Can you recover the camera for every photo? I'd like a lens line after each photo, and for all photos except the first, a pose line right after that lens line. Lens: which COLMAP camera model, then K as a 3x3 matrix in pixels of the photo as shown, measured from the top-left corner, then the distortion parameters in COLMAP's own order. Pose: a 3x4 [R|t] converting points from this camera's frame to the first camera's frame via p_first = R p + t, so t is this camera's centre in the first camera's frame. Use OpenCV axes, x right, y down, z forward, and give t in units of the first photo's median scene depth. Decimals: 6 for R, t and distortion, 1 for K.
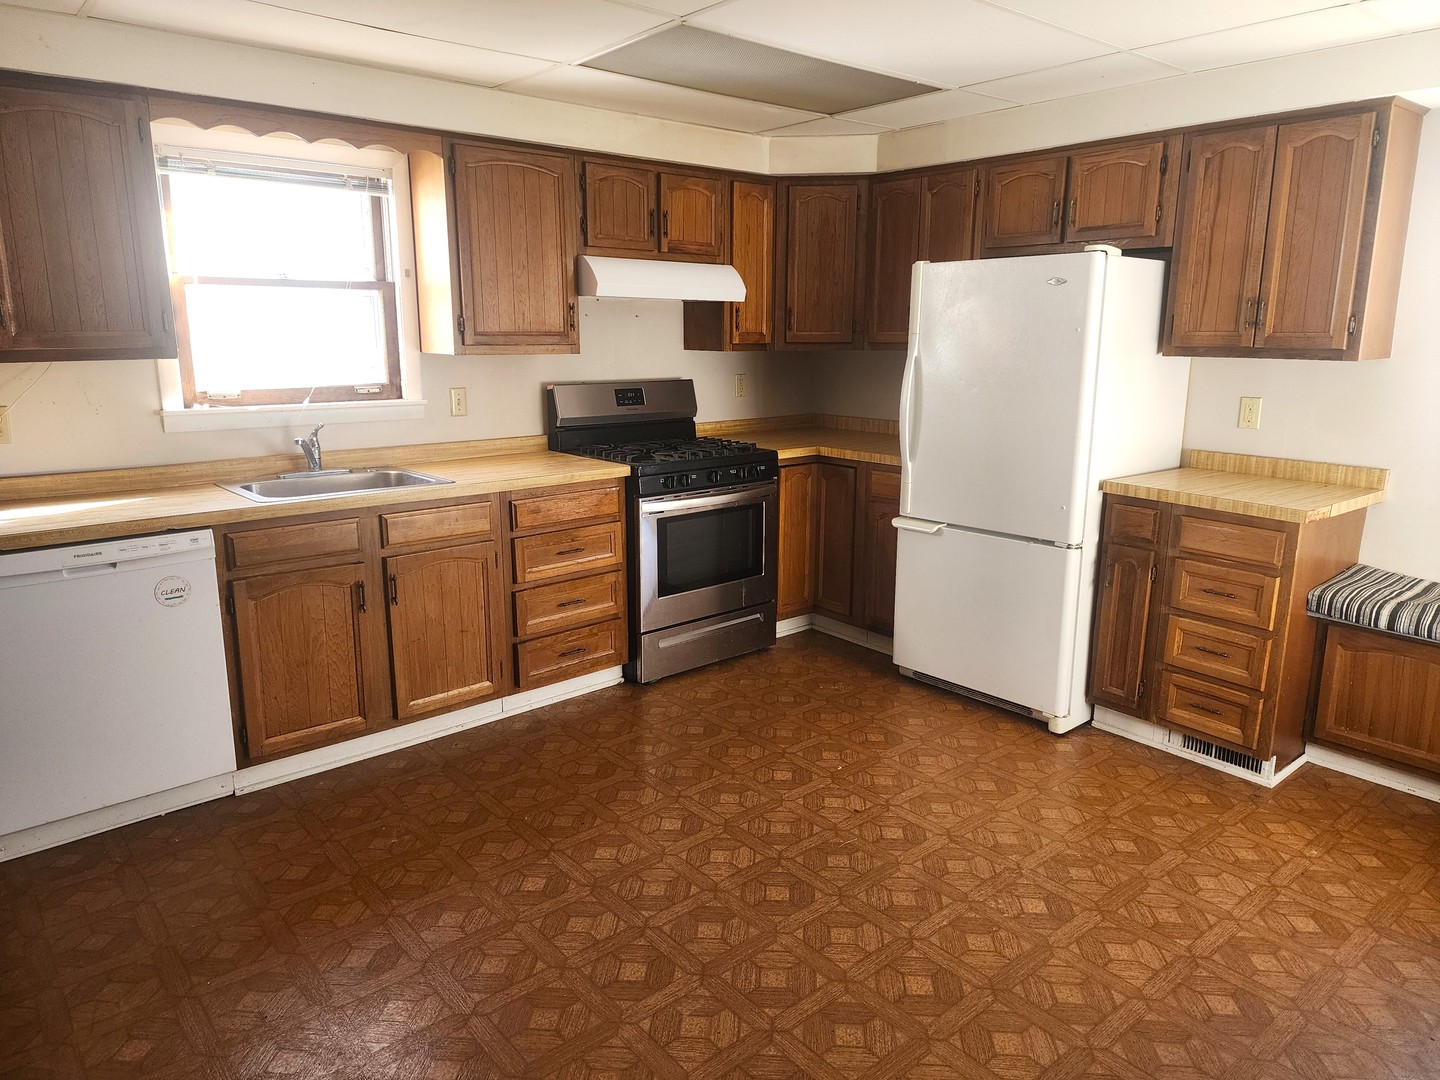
lens RADIAL K [[970.8, 0, 715.6], [0, 970.8, 540.0], [0, 0, 1]] dist [0.035674, -0.010816]
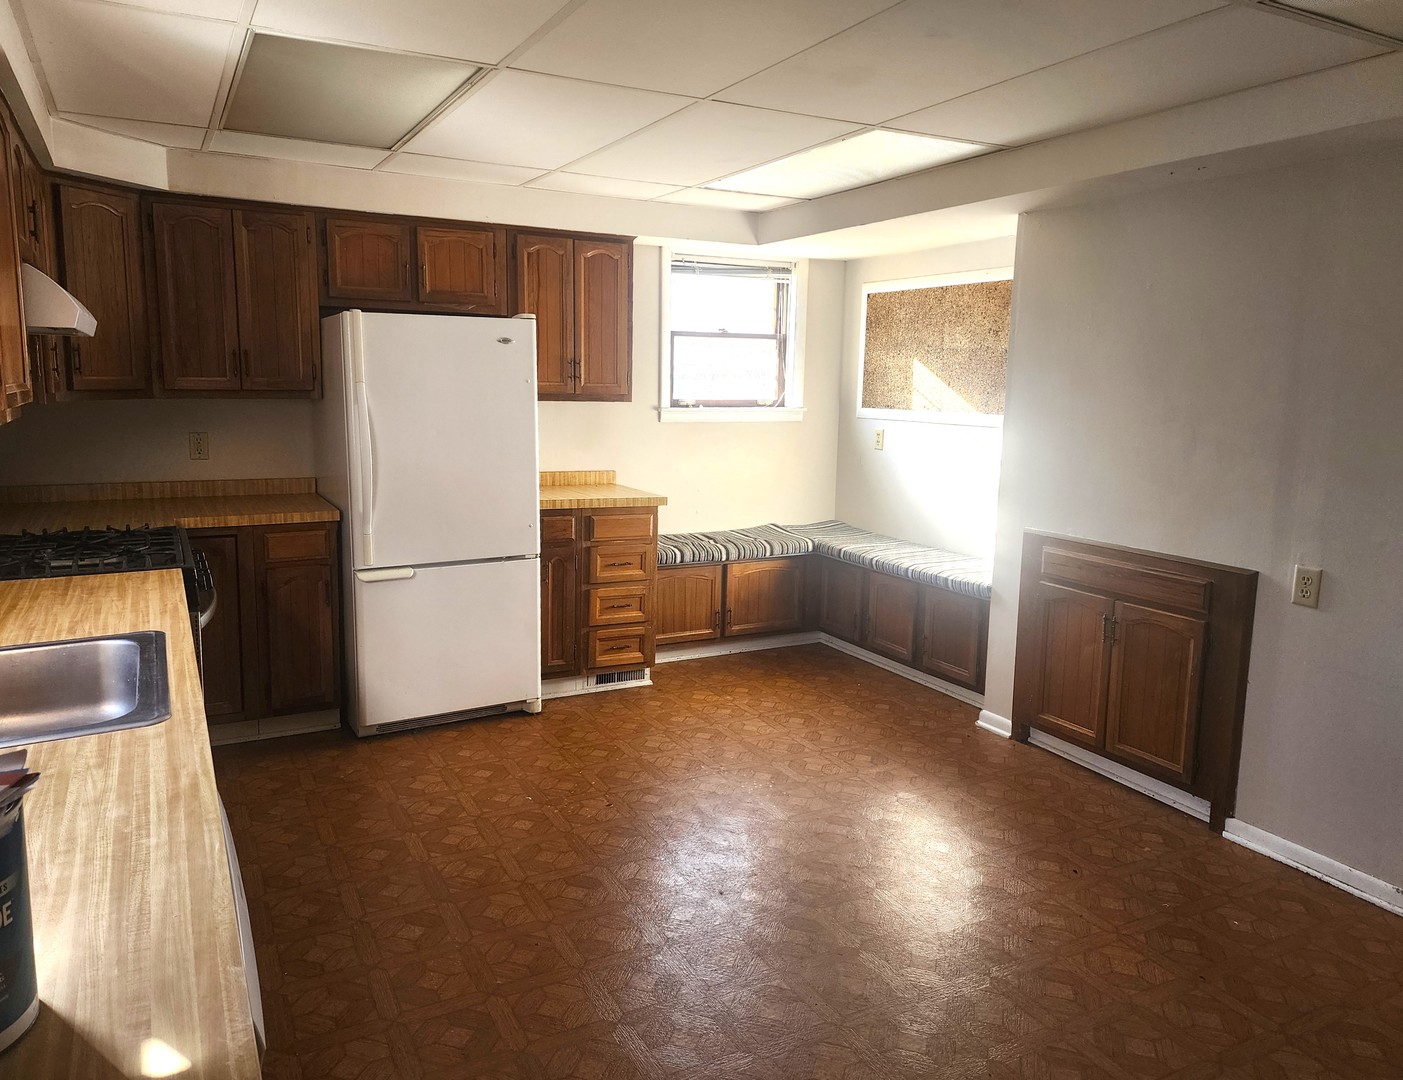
lens RADIAL K [[978.0, 0, 696.3], [0, 978.0, 533.2], [0, 0, 1]] dist [0.052296, -0.006557]
pose [[0.198039, -0.152961, 0.968186, -0.806486], [0.196074, 0.973967, 0.113768, -0.125417], [-0.960383, 0.167305, 0.222875, 0.545893]]
